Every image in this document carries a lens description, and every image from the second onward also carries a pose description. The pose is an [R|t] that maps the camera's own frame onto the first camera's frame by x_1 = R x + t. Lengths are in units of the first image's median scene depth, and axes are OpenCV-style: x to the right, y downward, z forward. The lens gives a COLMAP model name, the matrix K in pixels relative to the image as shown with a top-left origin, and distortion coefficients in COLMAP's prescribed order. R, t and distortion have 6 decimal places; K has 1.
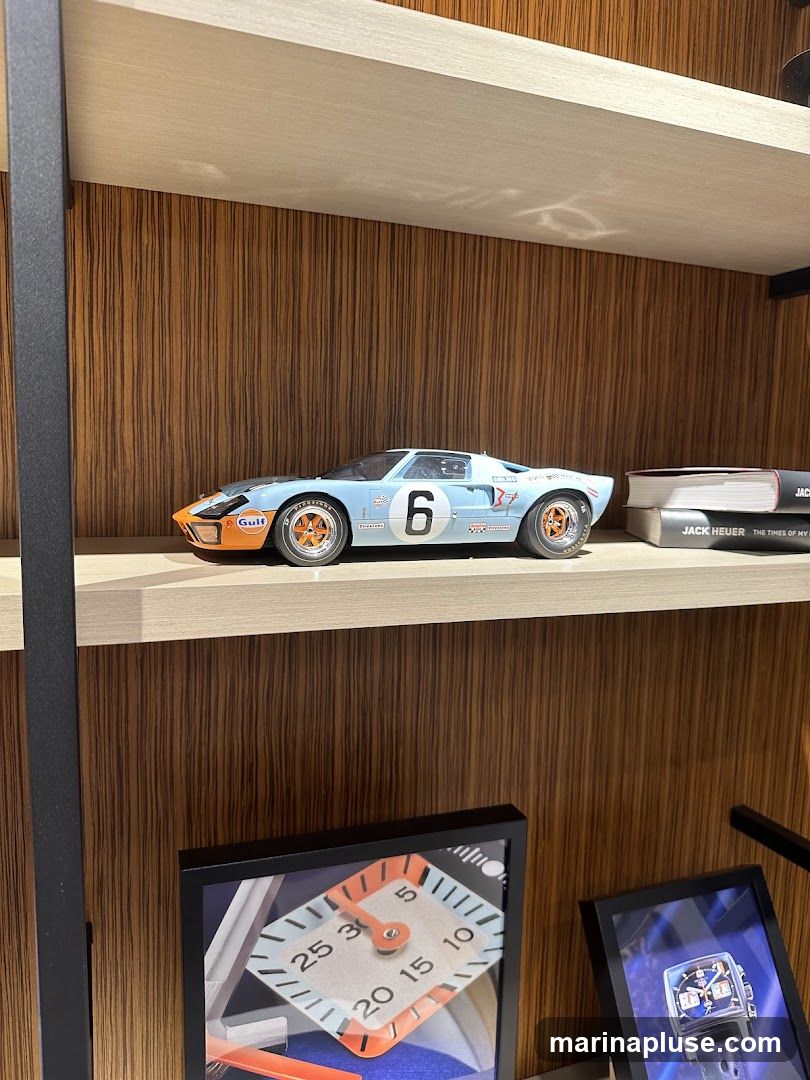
lens RADIAL K [[772.3, 0, 405.0], [0, 772.3, 540.0], [0, 0, 1]] dist [0.060124, -0.130649]
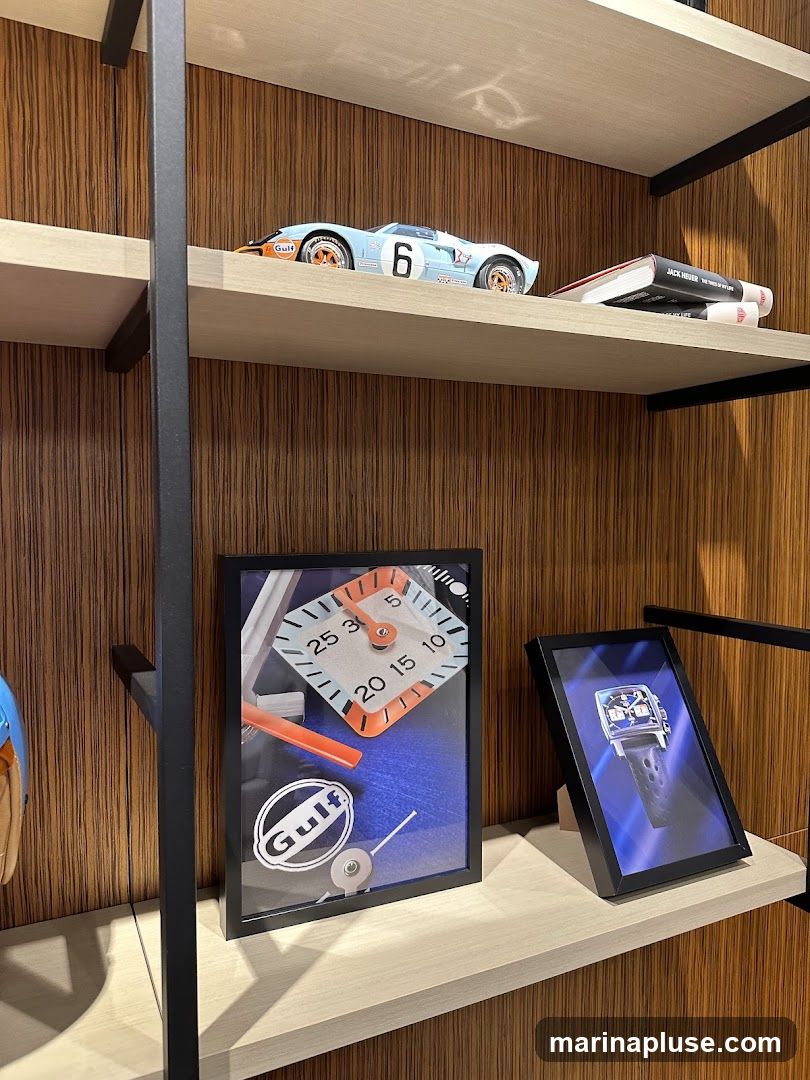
lens RADIAL K [[762.7, 0, 405.0], [0, 762.7, 540.0], [0, 0, 1]] dist [0.080144, -0.131797]
pose [[0.995608, -0.027301, 0.089552, -0.087504], [0.033082, 0.997420, -0.063715, 0.425432], [-0.087581, 0.066398, 0.993942, -0.259998]]
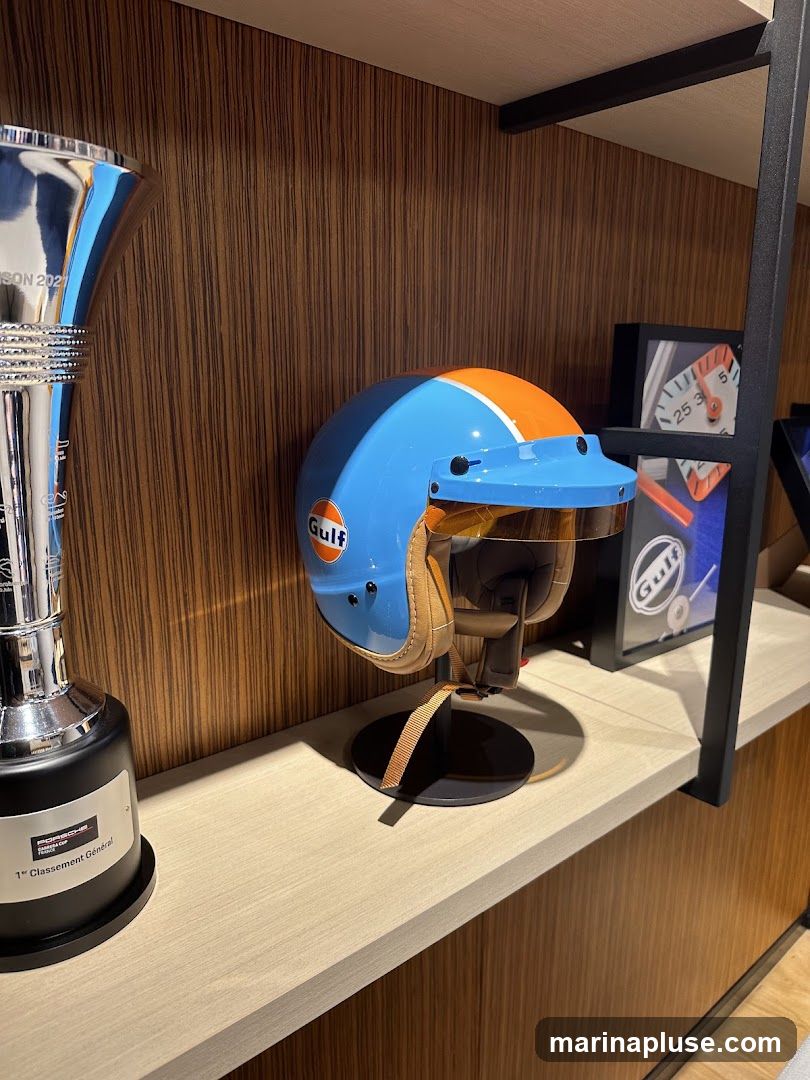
lens RADIAL K [[762.7, 0, 405.0], [0, 762.7, 540.0], [0, 0, 1]] dist [0.080144, -0.131797]
pose [[0.940732, -0.089089, 0.327242, -1.001493], [0.050235, 0.990841, 0.125339, 0.530656], [-0.335411, -0.101471, 0.936591, -0.143914]]
